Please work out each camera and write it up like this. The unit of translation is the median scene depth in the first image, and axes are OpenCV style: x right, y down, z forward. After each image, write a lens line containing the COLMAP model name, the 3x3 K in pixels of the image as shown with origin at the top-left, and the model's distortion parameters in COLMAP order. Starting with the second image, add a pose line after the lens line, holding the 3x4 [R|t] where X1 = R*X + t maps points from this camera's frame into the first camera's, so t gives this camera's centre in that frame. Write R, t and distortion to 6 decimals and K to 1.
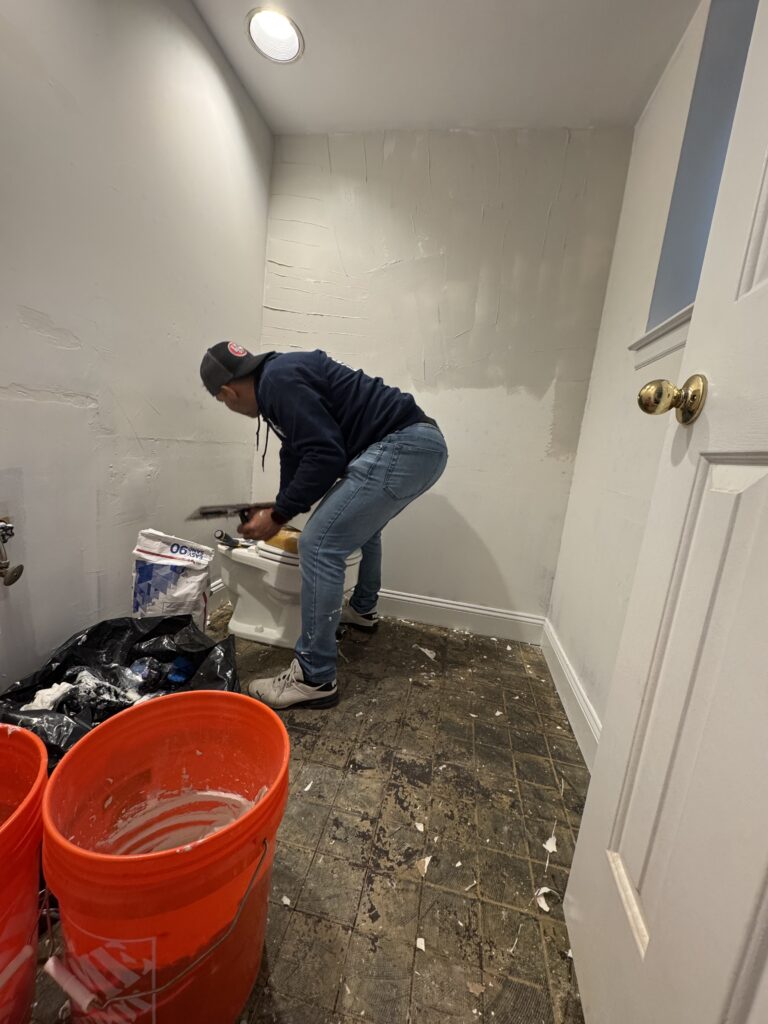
lens RADIAL K [[410.2, 0, 388.5], [0, 410.2, 512.3], [0, 0, 1]] dist [-0.001398, -0.000059]
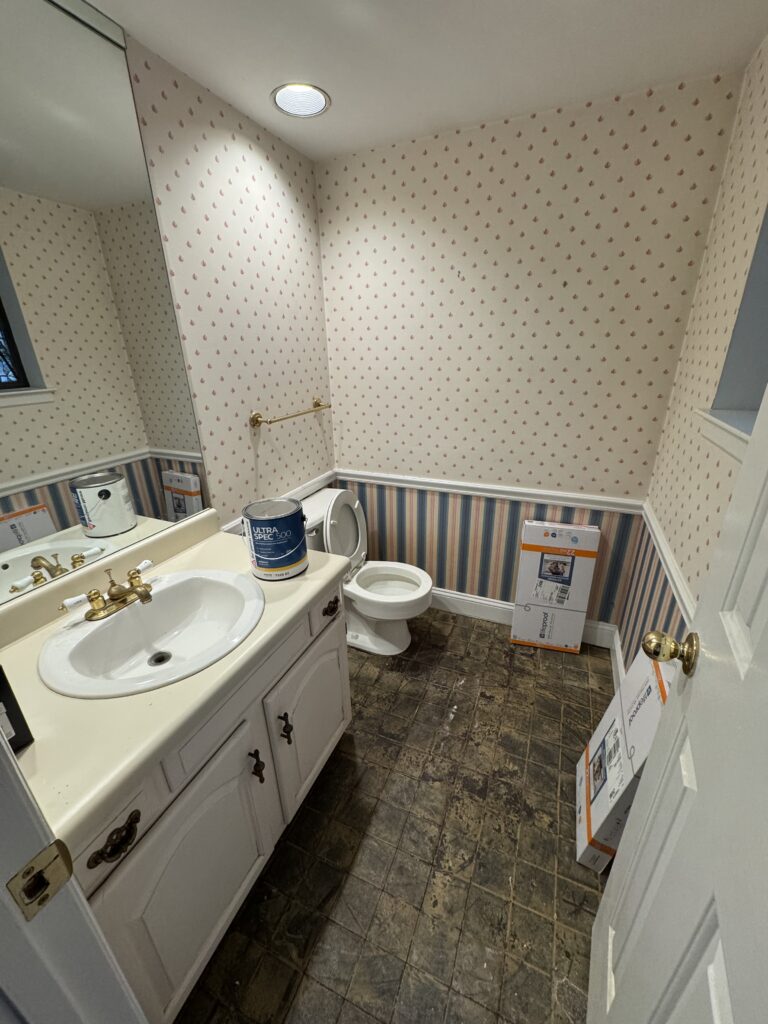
lens RADIAL K [[410.2, 0, 385.5], [0, 410.2, 510.6], [0, 0, 1]] dist [-0.001398, -0.000059]
pose [[0.967048, -0.039779, -0.251468, 0.163137], [0.093545, 0.974146, 0.205642, -0.537065], [0.236786, -0.222389, 0.945767, -0.105119]]
